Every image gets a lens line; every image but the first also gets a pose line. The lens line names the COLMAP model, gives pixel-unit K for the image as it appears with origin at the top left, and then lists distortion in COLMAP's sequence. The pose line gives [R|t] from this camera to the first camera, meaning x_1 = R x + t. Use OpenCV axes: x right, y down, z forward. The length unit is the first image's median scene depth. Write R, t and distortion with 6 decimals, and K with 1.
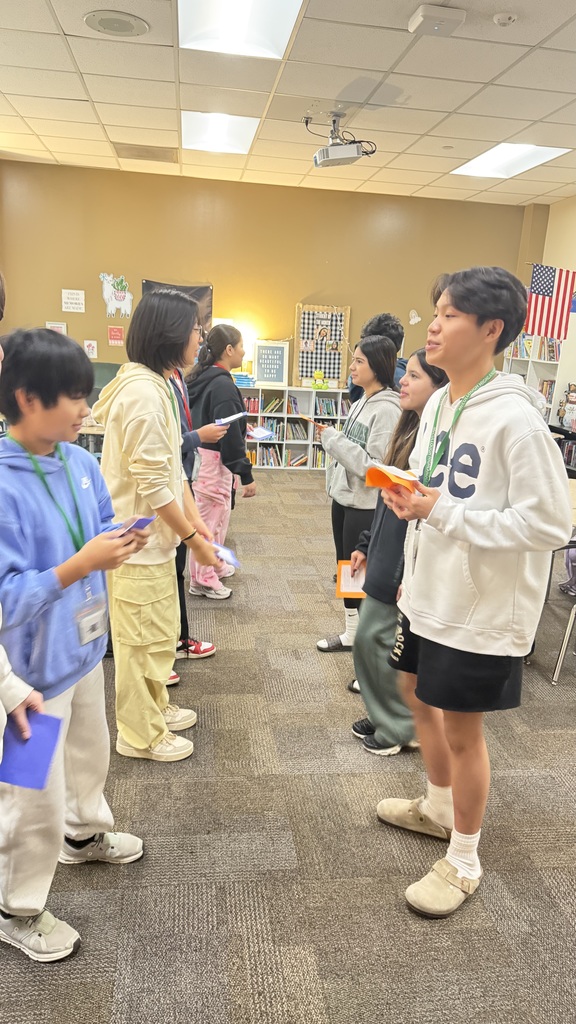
lens RADIAL K [[708.4, 0, 292.0], [0, 708.4, 515.8], [0, 0, 1]] dist [0.025685, -0.030206]
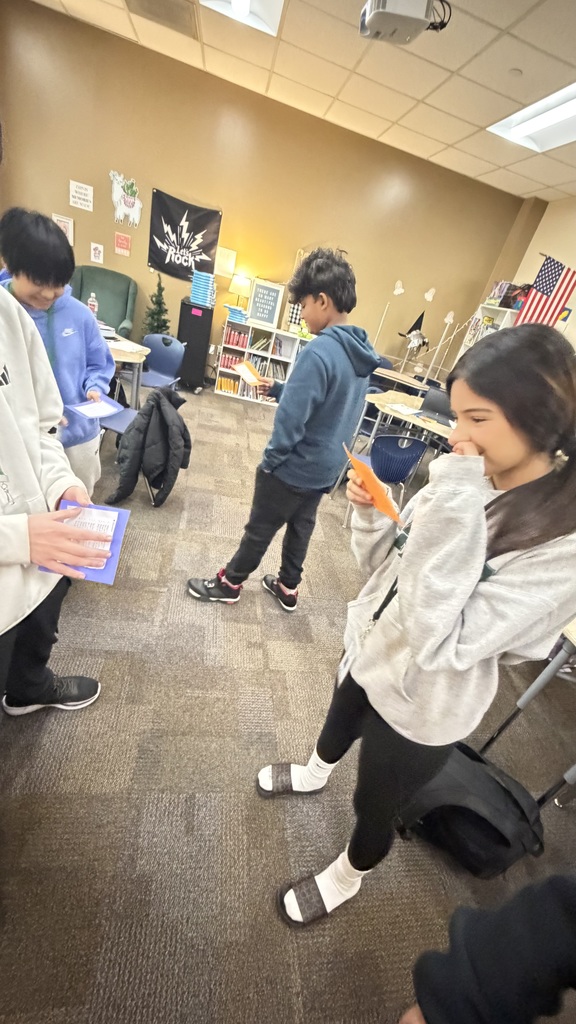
lens RADIAL K [[414.1, 0, 289.8], [0, 414.1, 507.5], [0, 0, 1]] dist [0.001241, 0.000583]
pose [[0.981190, 0.172199, 0.087253, 0.006382], [-0.188549, 0.951827, 0.241815, -0.076191], [-0.041409, -0.253718, 0.966391, 0.294176]]
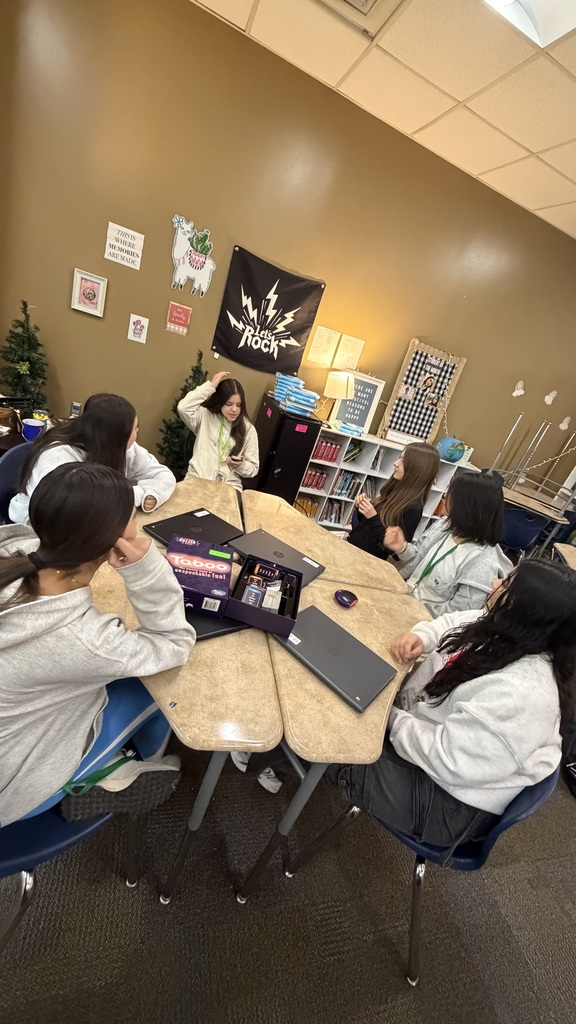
lens RADIAL K [[414.1, 0, 287.1], [0, 414.1, 510.0], [0, 0, 1]] dist [0.001241, 0.000583]
pose [[0.958313, 0.180519, 0.221471, -0.196201], [-0.219395, 0.961472, 0.165641, -0.158051], [-0.183037, -0.207325, 0.960996, 0.532855]]
